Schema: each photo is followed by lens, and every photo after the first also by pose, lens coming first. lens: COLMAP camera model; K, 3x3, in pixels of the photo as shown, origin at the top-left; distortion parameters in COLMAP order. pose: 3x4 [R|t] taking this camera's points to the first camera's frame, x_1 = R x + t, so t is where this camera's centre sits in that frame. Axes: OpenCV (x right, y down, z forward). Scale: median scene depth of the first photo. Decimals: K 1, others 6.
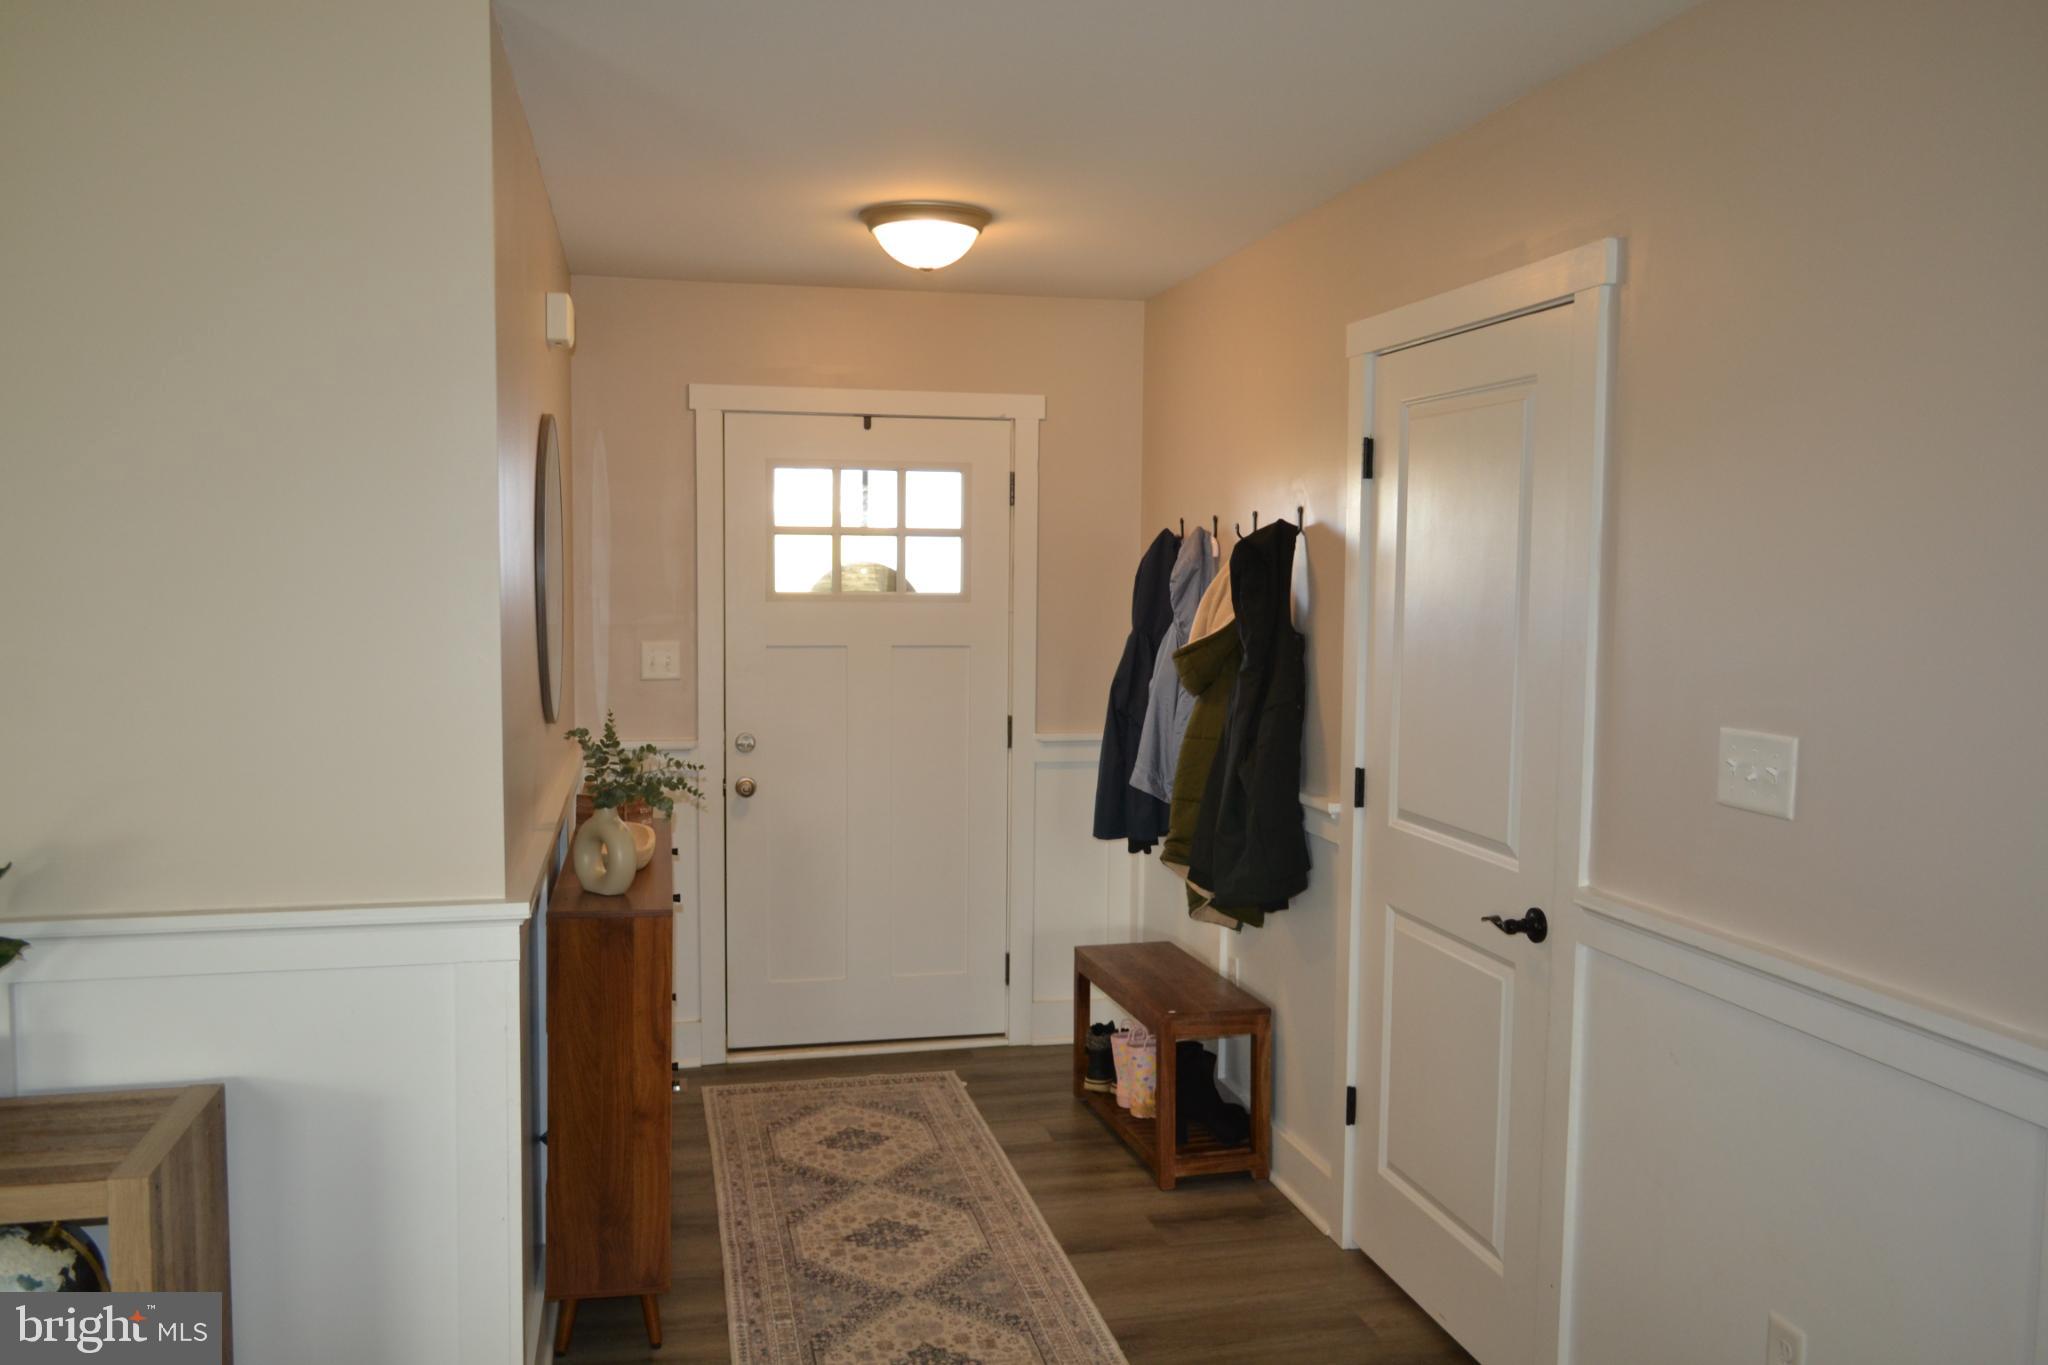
lens RADIAL K [[1615.0, 0, 1024.0], [0, 1615.0, 682.5], [0, 0, 1]] dist [-0.010611, 0.006624]
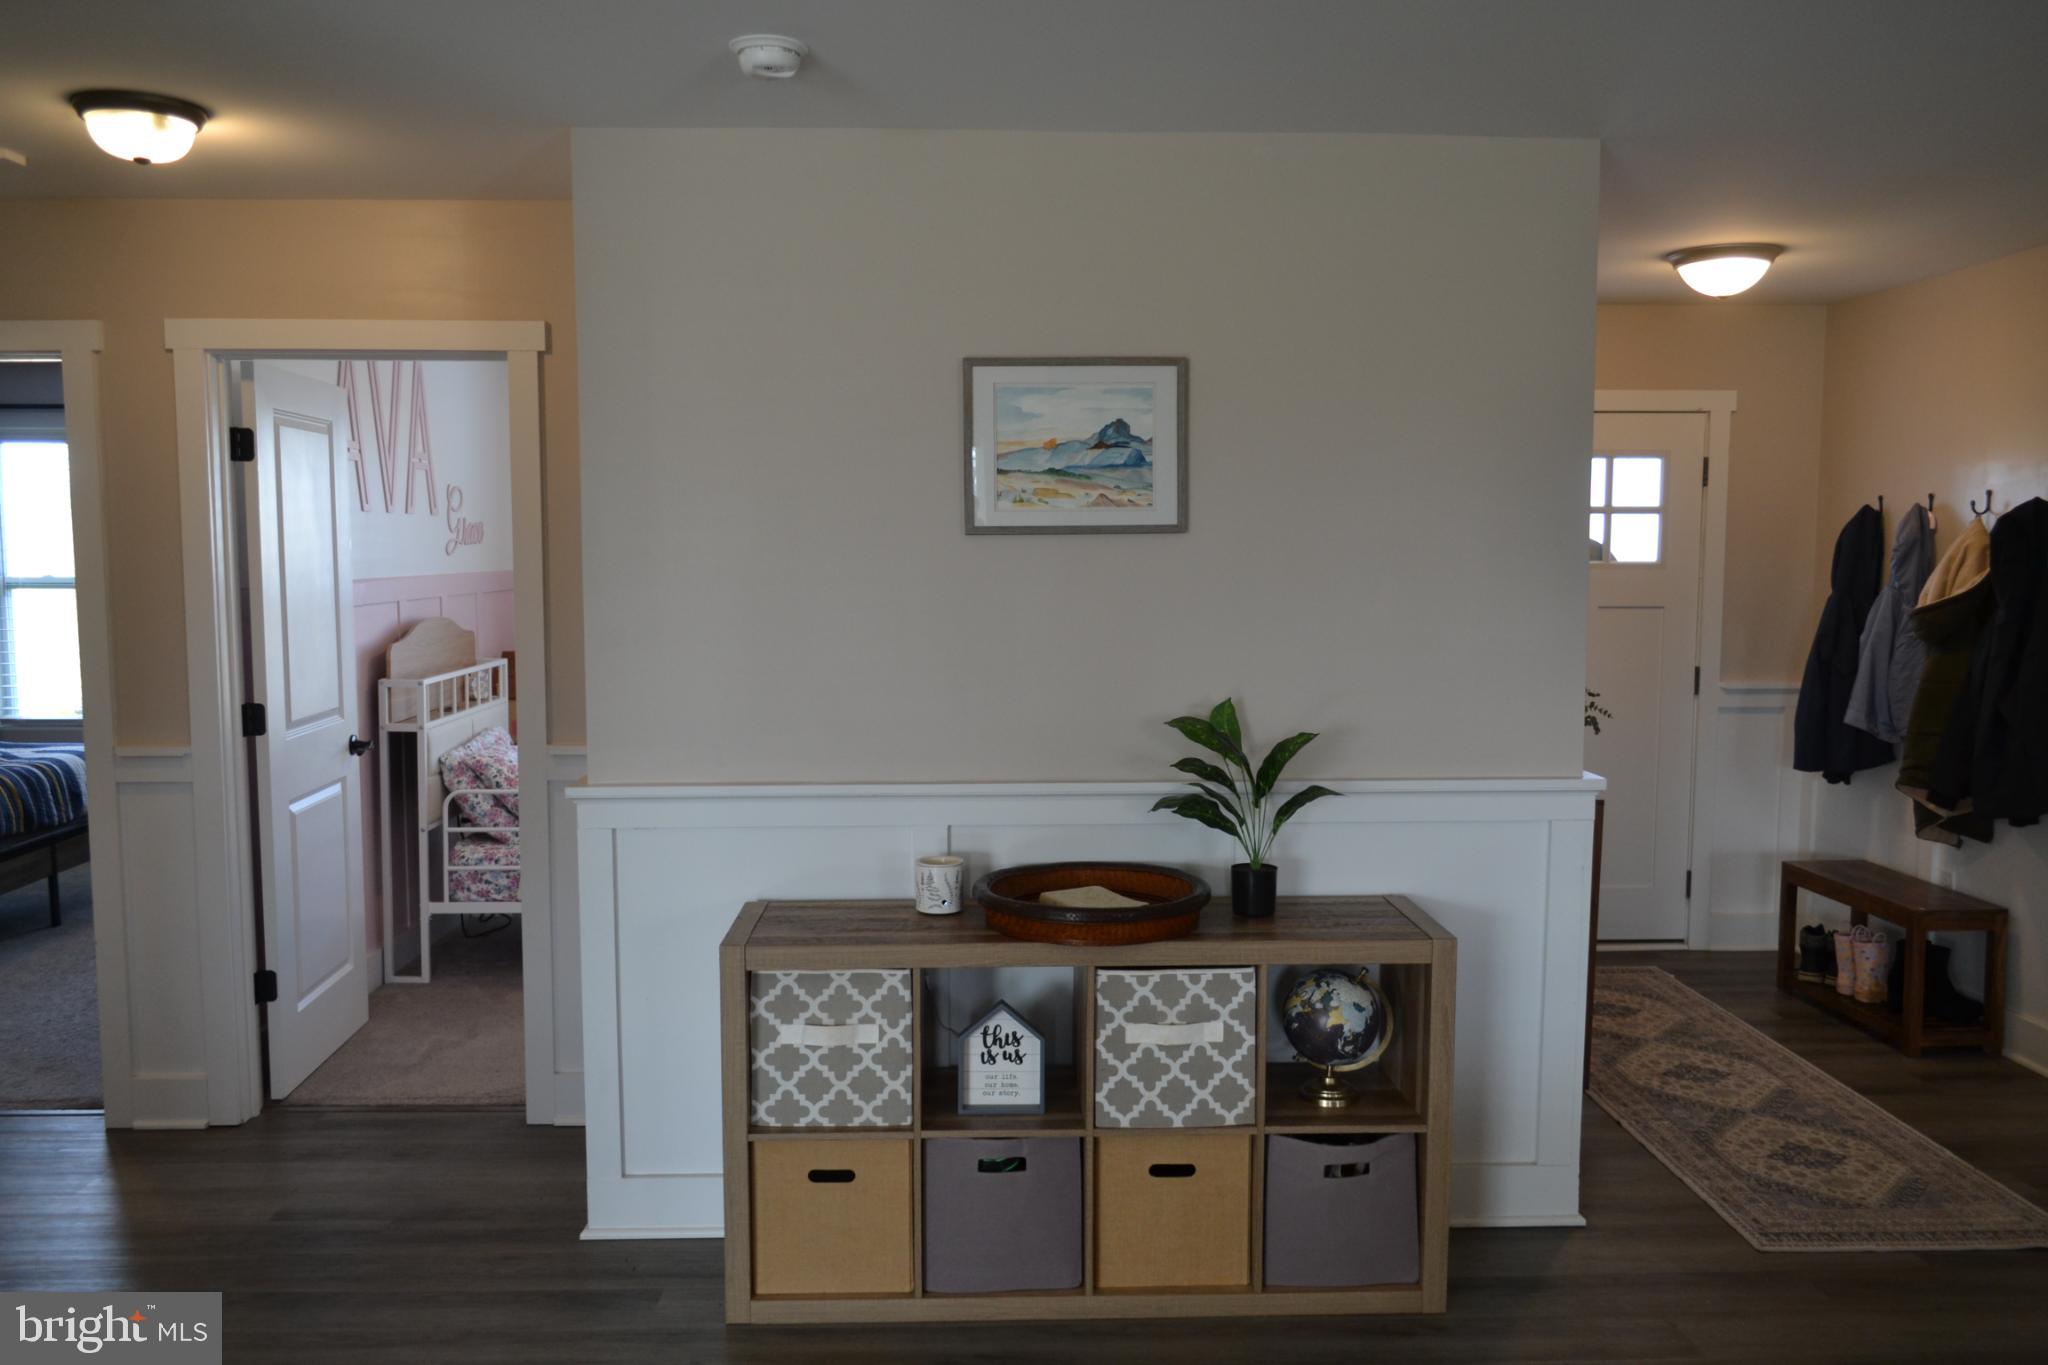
lens RADIAL K [[1615.0, 0, 1024.0], [0, 1615.0, 682.5], [0, 0, 1]] dist [-0.010611, 0.006624]
pose [[0.980887, 0.008368, -0.194400, -0.297948], [-0.005370, 0.999859, 0.015942, 0.018397], [0.194505, -0.014593, 0.980793, -0.270473]]
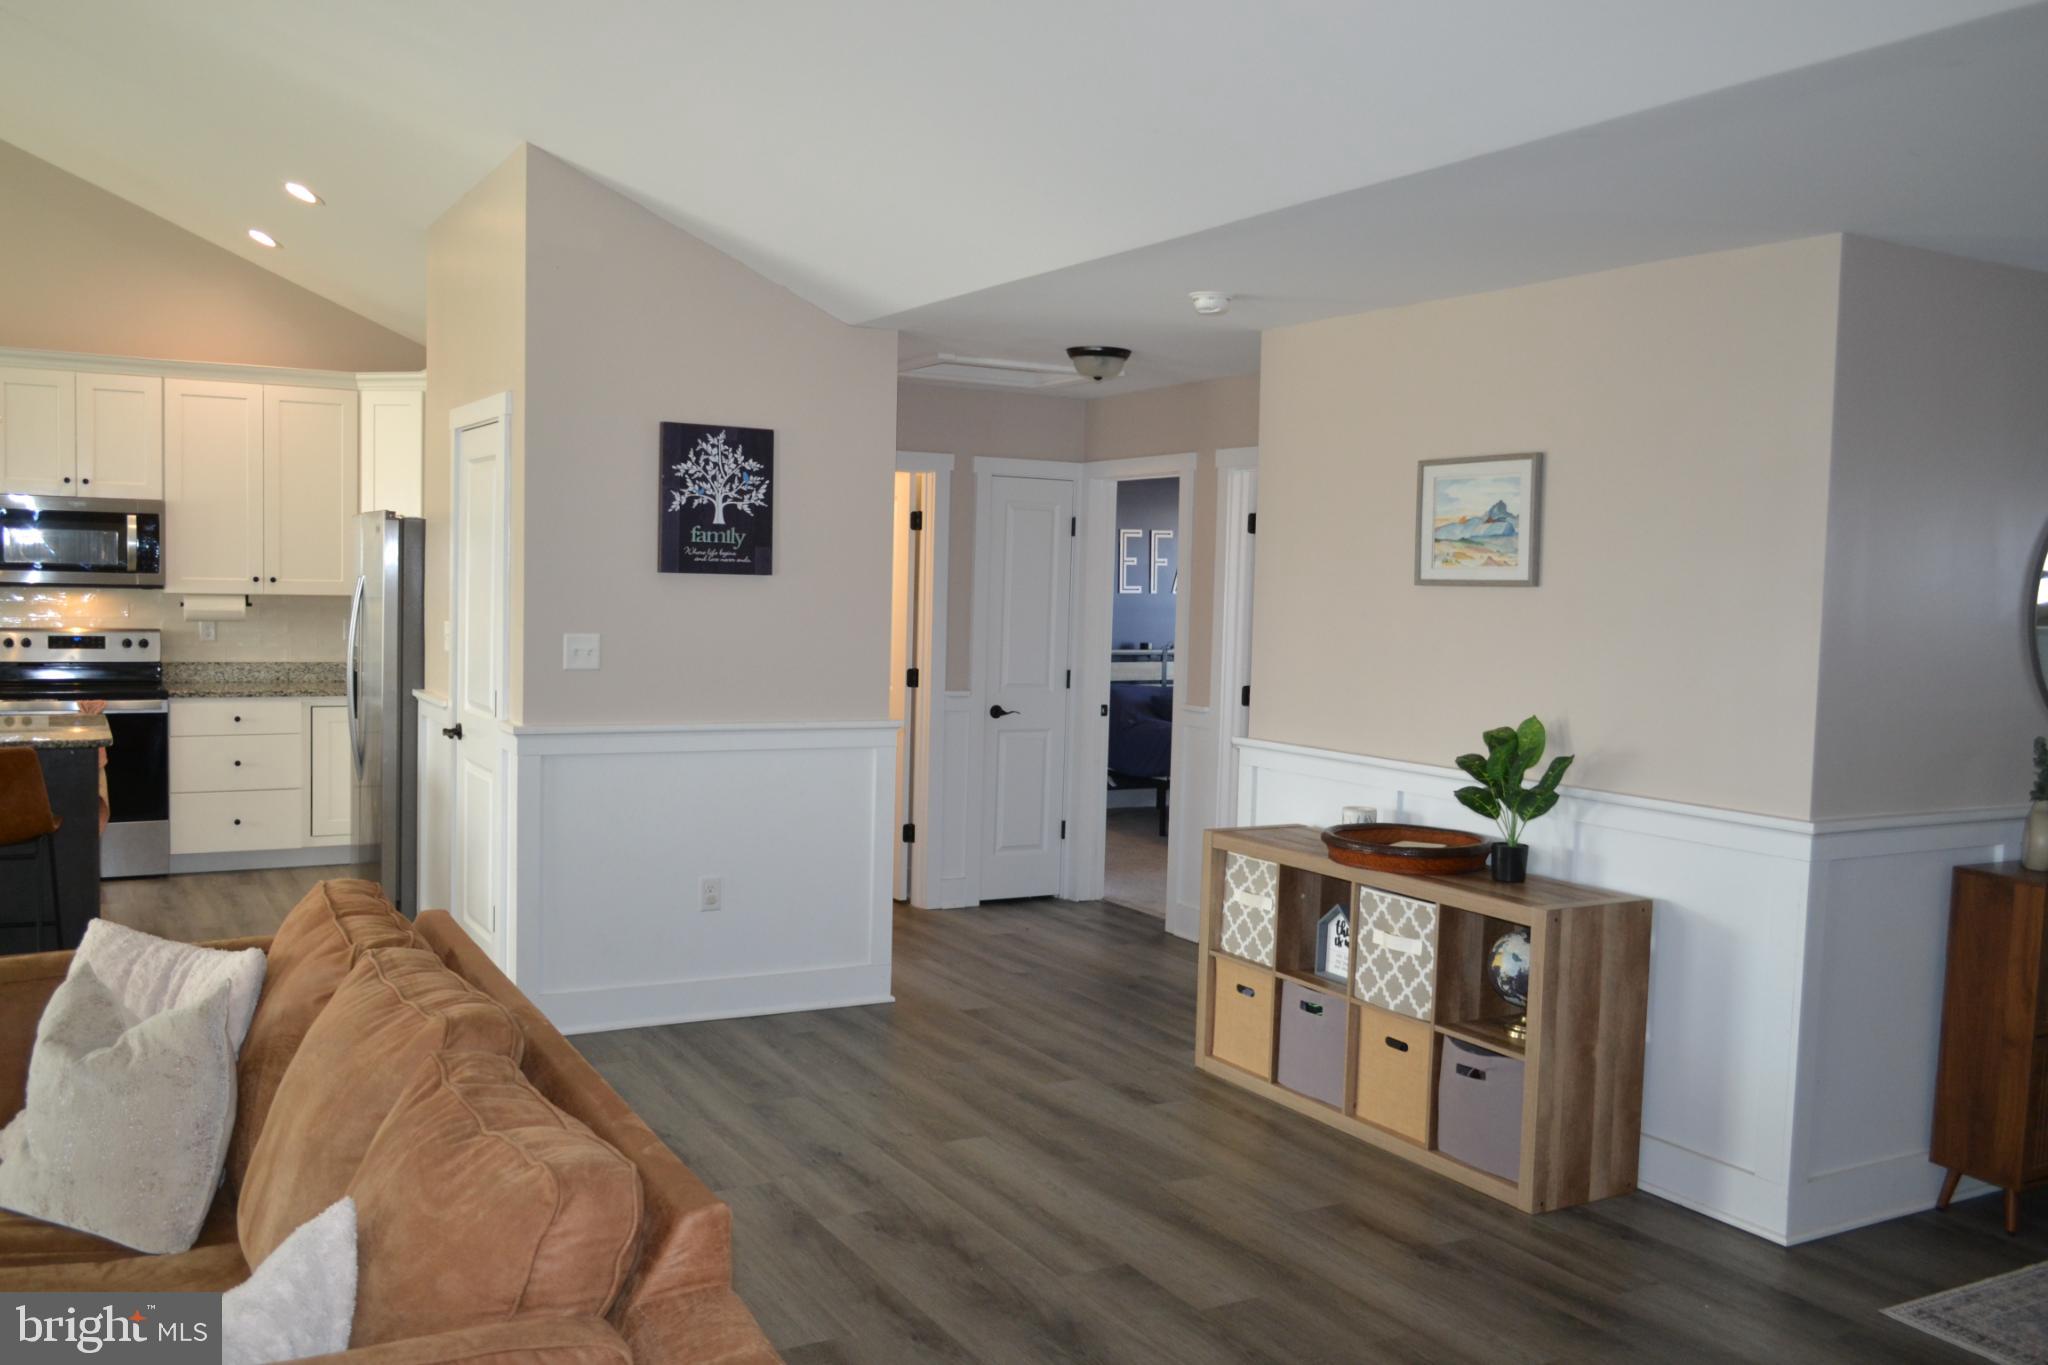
lens RADIAL K [[1725.9, 0, 1024.0], [0, 1725.9, 682.5], [0, 0, 1]] dist [-0.021264, 0.009470]
pose [[0.292781, 0.057604, -0.954443, 0.564729], [-0.095399, 0.994963, 0.030785, 0.014789], [0.951409, 0.082039, 0.296802, -0.105599]]
